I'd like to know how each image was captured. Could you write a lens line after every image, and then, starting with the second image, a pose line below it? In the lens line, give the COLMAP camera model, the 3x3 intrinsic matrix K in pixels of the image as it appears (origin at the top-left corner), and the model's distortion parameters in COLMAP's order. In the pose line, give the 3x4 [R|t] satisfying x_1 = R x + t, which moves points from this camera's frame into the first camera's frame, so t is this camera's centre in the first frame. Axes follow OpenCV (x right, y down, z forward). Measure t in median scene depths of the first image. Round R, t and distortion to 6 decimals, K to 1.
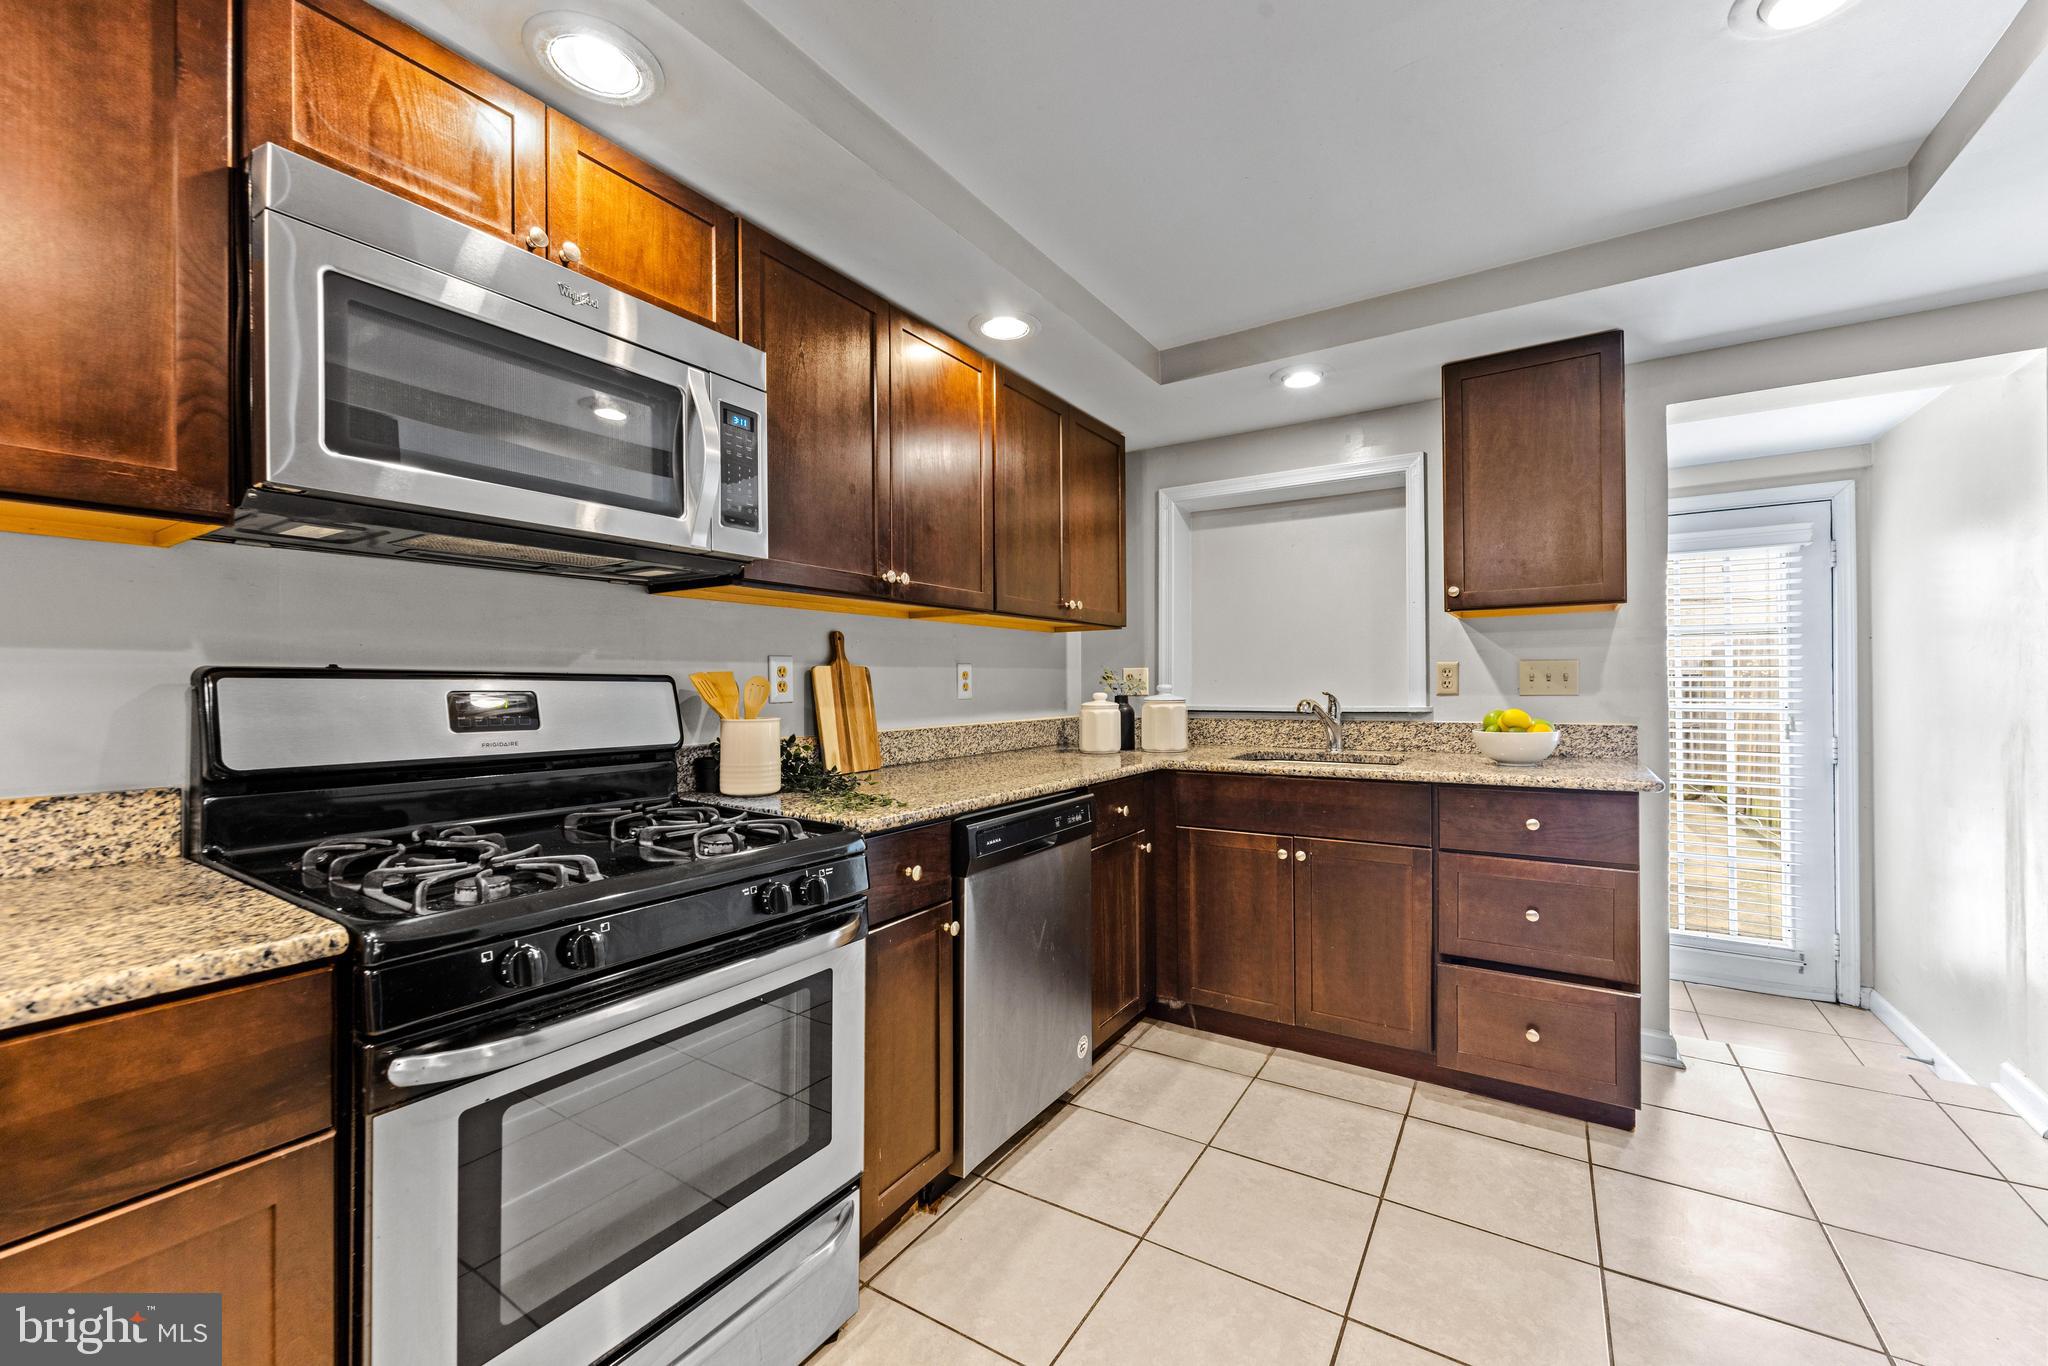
lens RADIAL K [[812.2, 0, 1022.1], [0, 812.2, 685.9], [0, 0, 1]] dist [-0.002501, -0.000379]
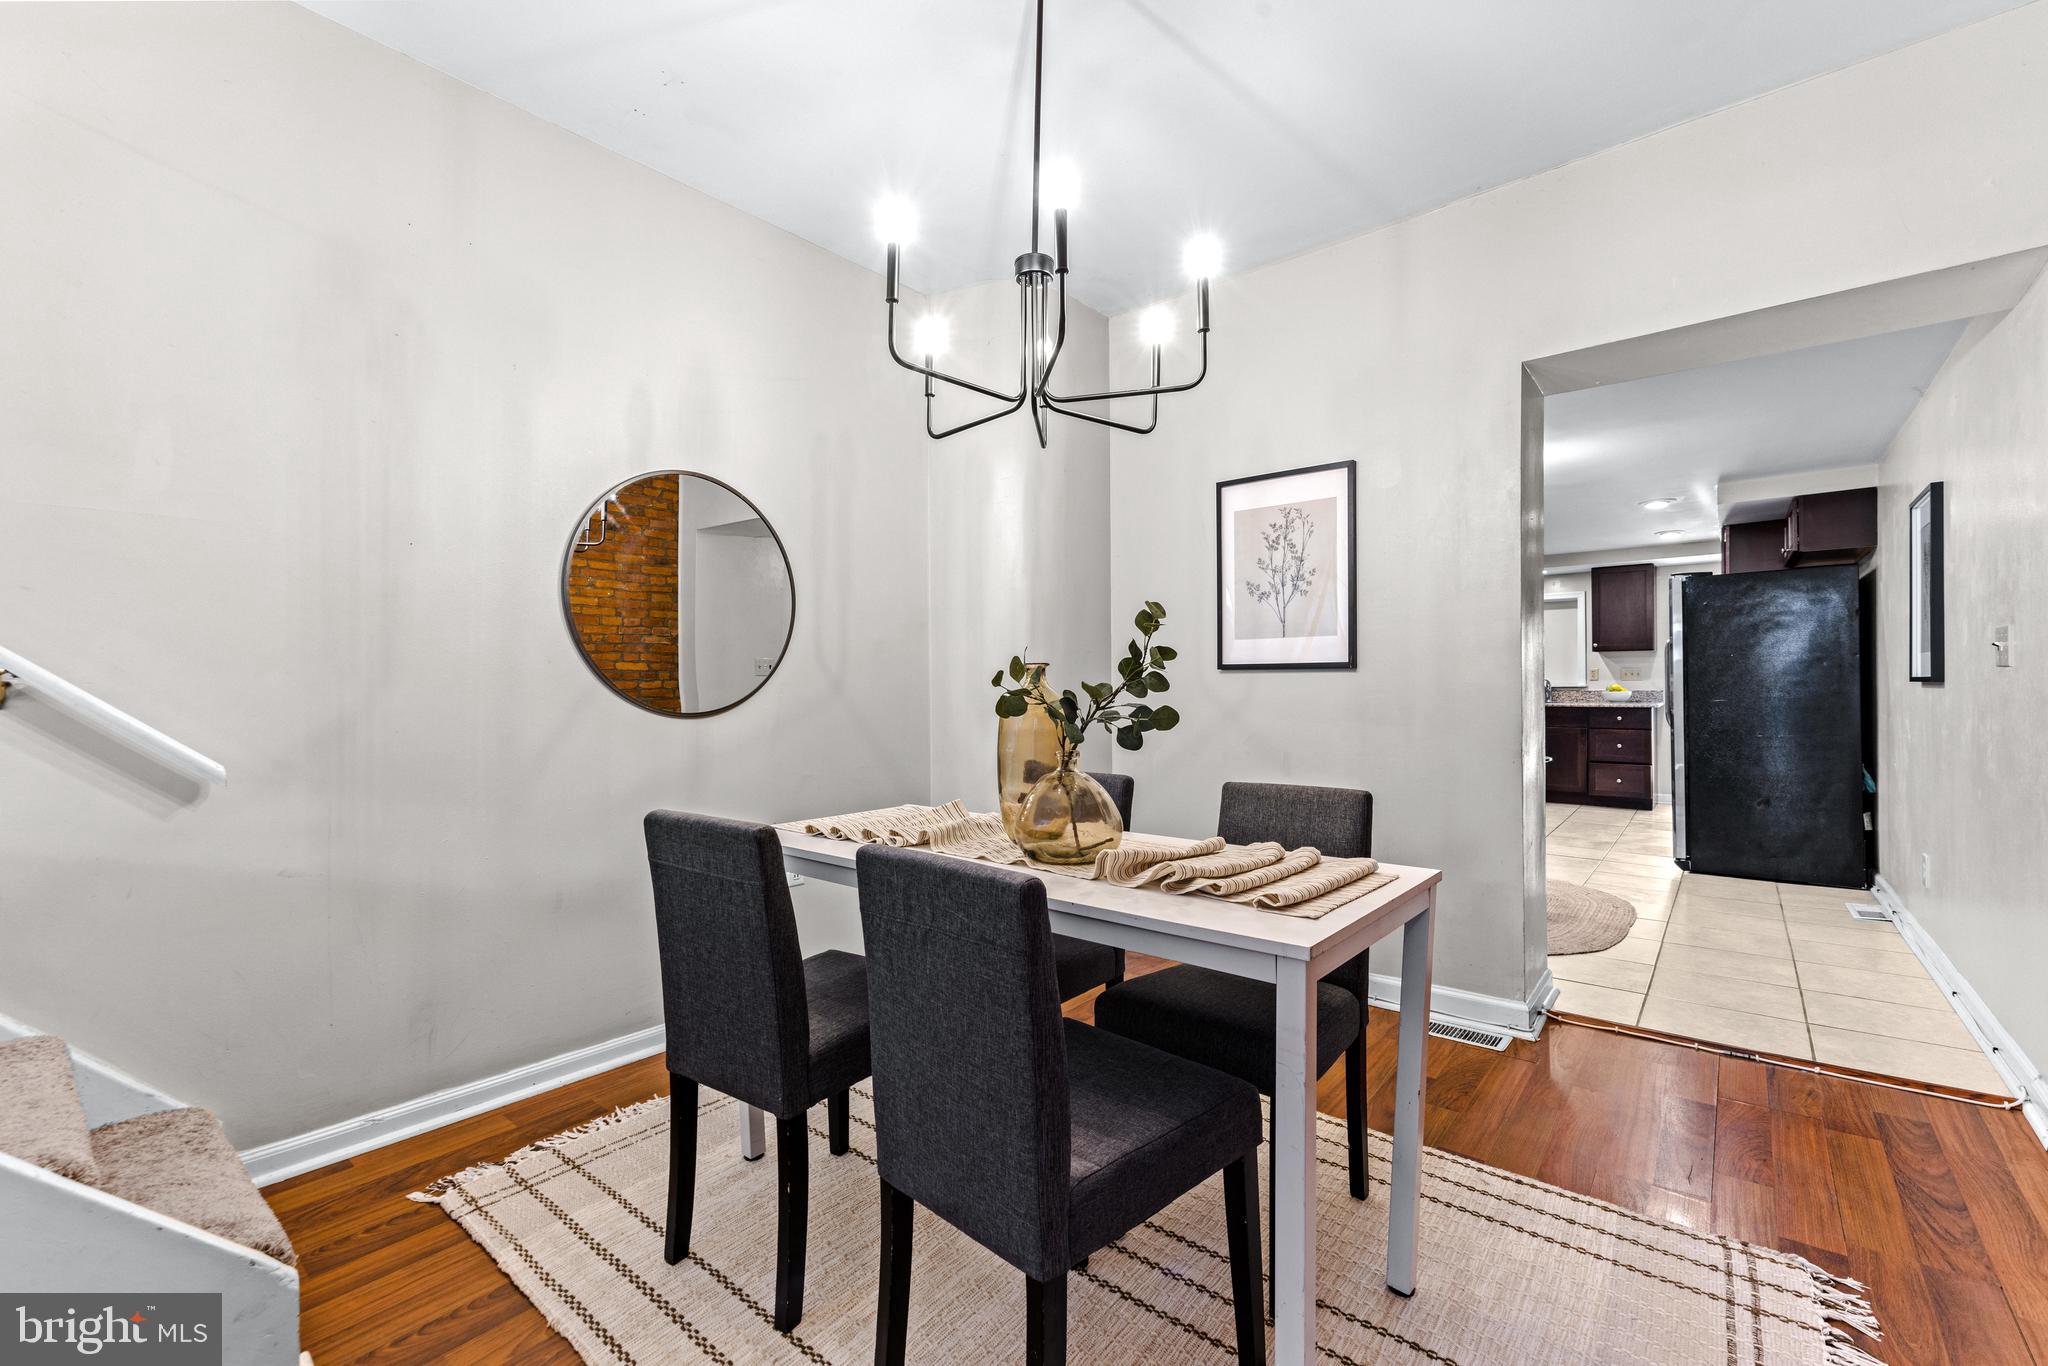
lens RADIAL K [[841.5, 0, 1024.0], [0, 841.5, 683.0], [0, 0, 1]] dist [0.001177, 0.000155]
pose [[0.991121, 0.000271, -0.132963, -1.108859], [0.000066, 0.999997, 0.002534, 0.013824], [0.132963, -0.002520, 0.991118, -2.287537]]
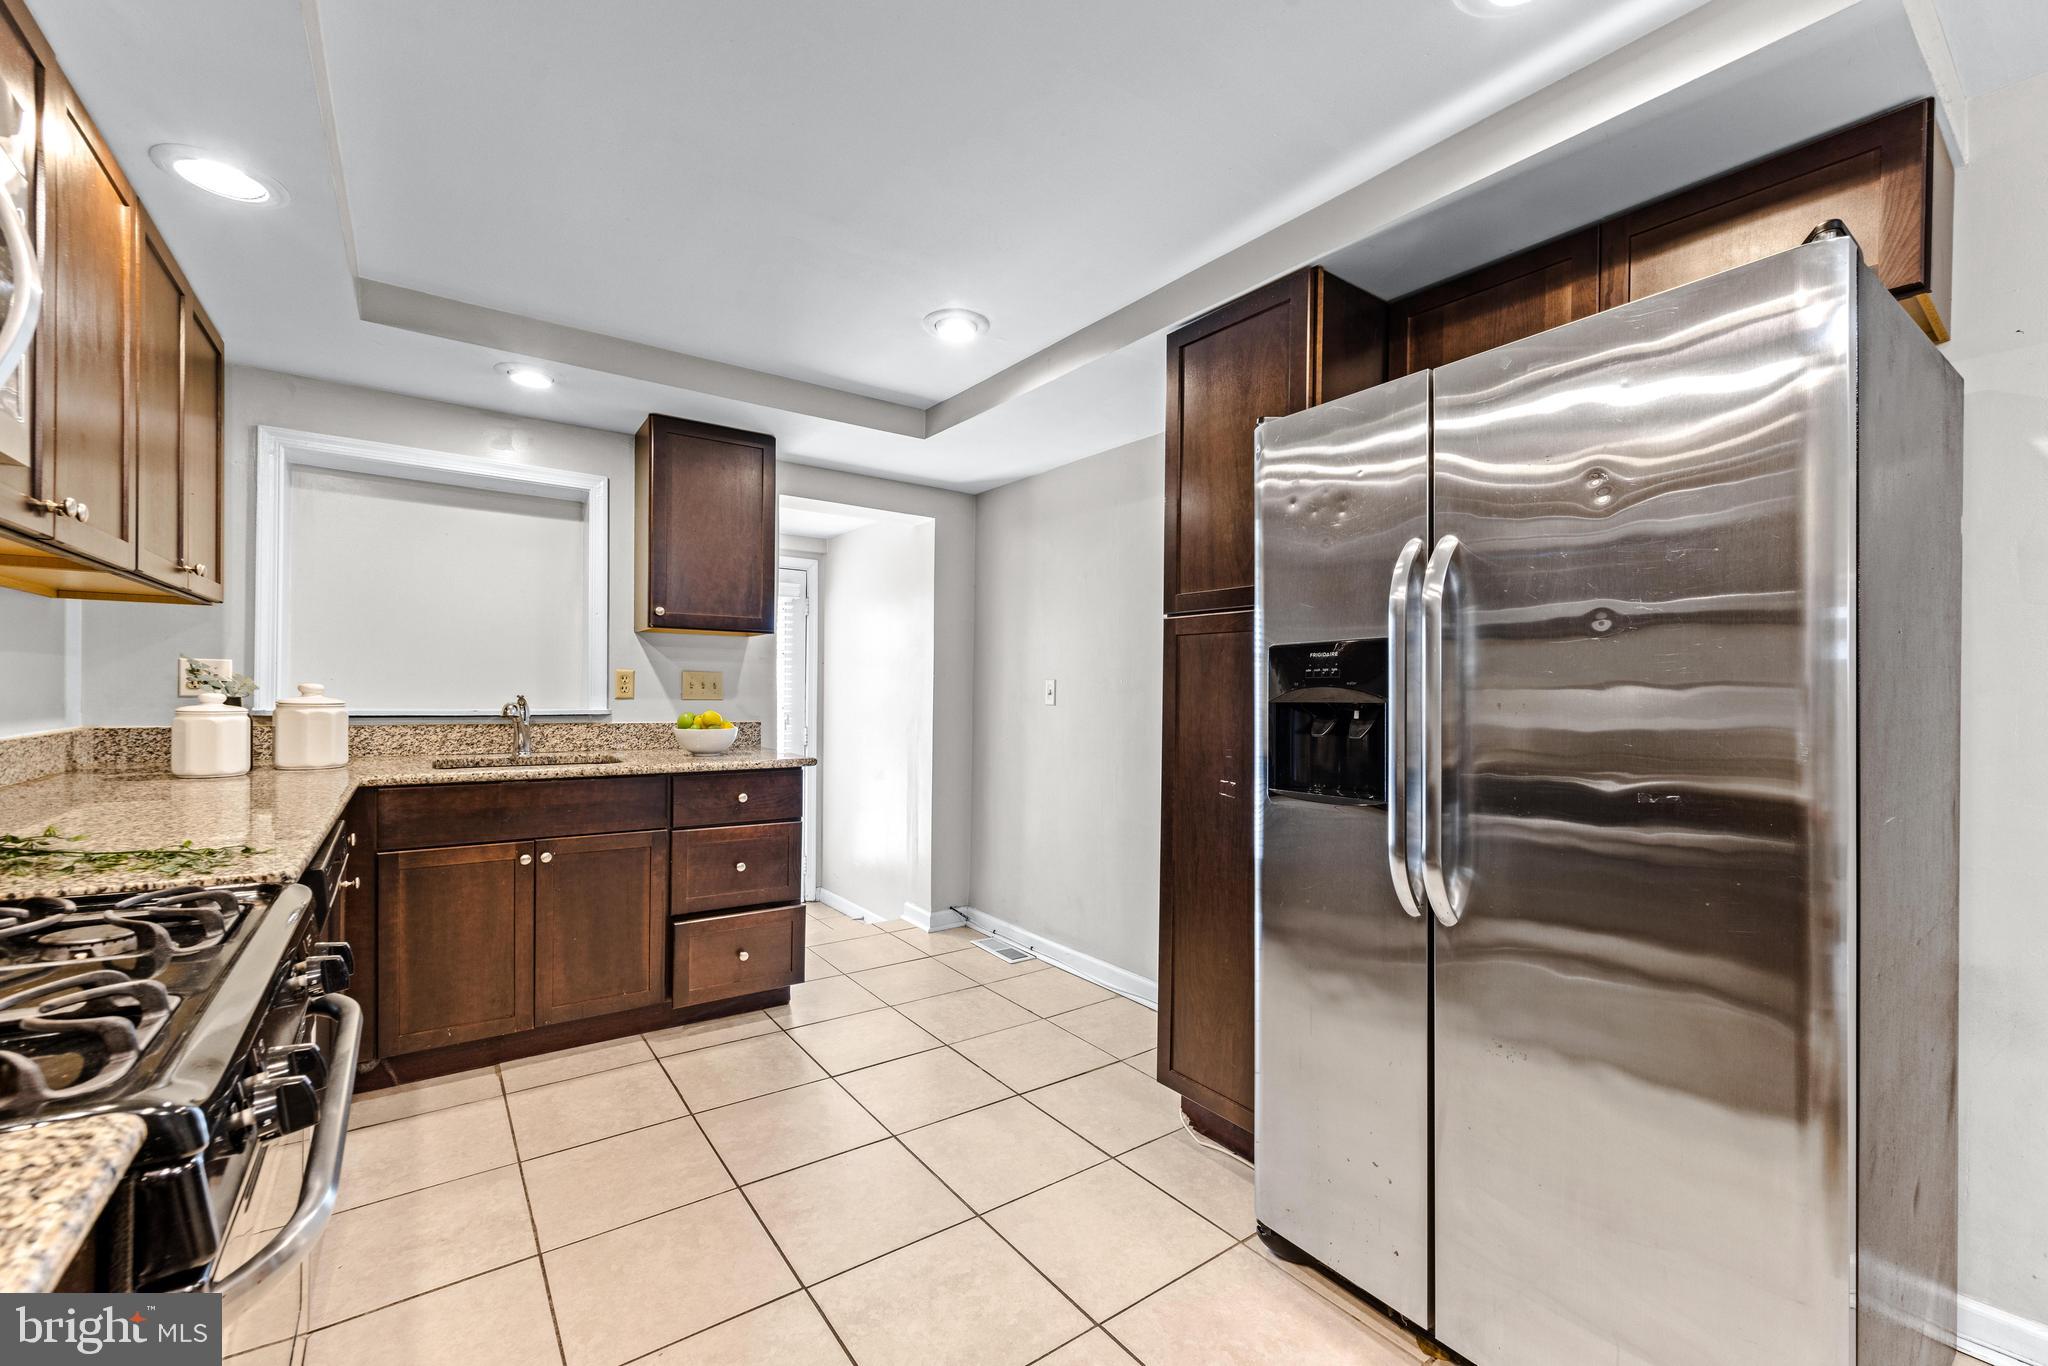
lens RADIAL K [[834.5, 0, 1030.0], [0, 834.5, 696.8], [0, 0, 1]] dist [-0.003228, -0.000252]
pose [[0.355158, 0.007638, 0.934775, -0.397856], [-0.018499, 0.999828, -0.001141, -0.000588], [-0.934623, -0.016887, 0.355239, 0.068606]]
